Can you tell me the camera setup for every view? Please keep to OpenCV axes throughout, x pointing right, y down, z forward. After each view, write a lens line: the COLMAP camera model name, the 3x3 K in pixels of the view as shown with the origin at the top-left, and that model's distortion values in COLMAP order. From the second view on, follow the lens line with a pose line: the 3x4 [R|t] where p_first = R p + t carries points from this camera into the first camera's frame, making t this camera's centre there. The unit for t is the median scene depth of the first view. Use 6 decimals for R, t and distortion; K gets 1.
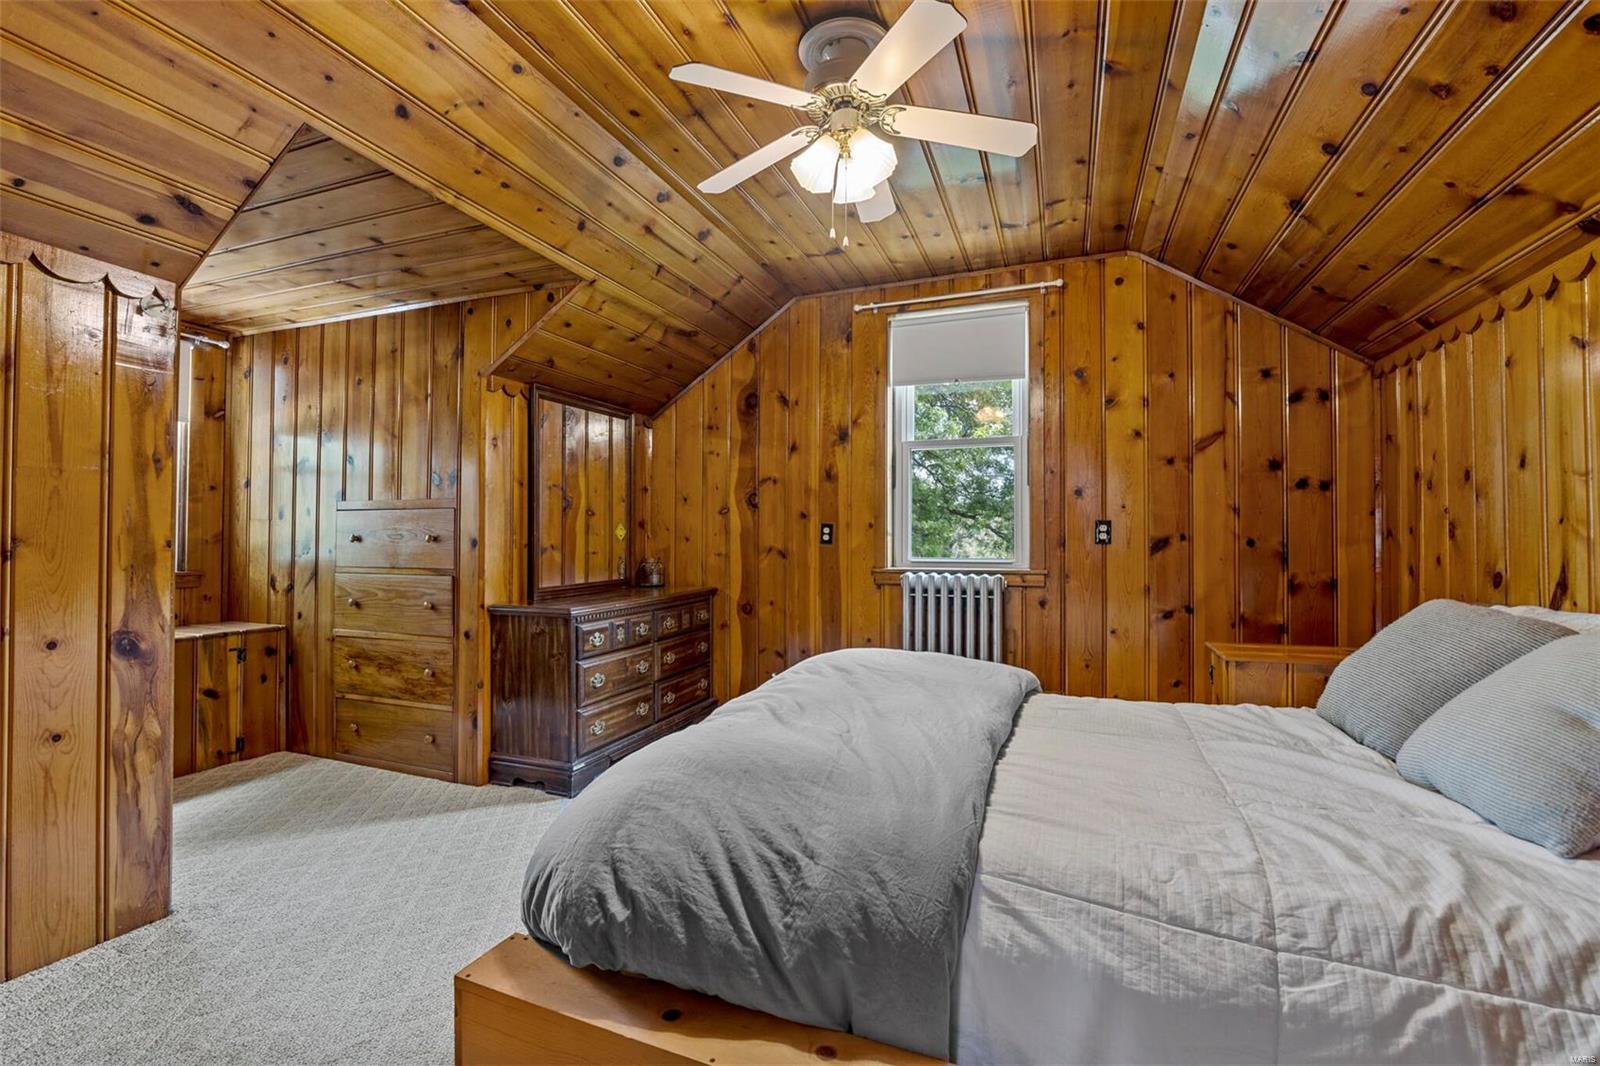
lens RADIAL K [[687.2, 0, 801.7], [0, 687.2, 530.3], [0, 0, 1]] dist [-0.008480, 0.000035]
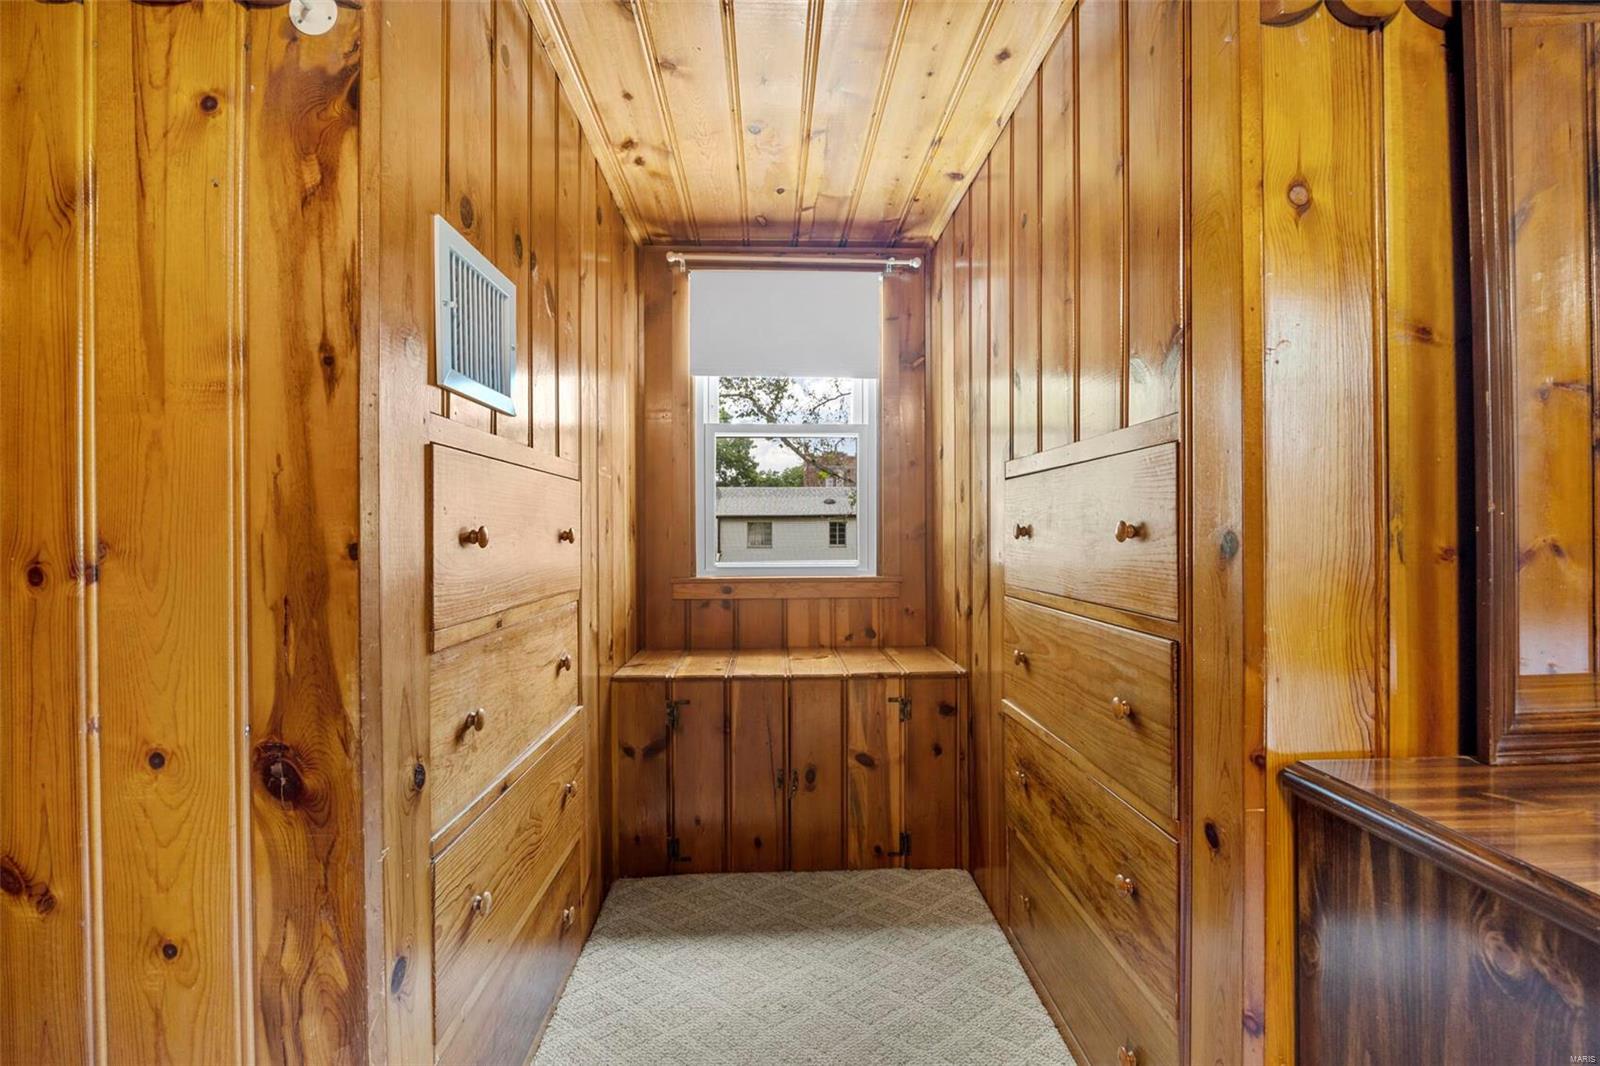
lens RADIAL K [[687.2, 0, 794.8], [0, 687.2, 532.6], [0, 0, 1]] dist [-0.008480, 0.000035]
pose [[0.387953, -0.004336, -0.921669, -0.256683], [0.020440, 0.999783, 0.003901, 0.007637], [0.921453, -0.020352, 0.387957, 0.665281]]
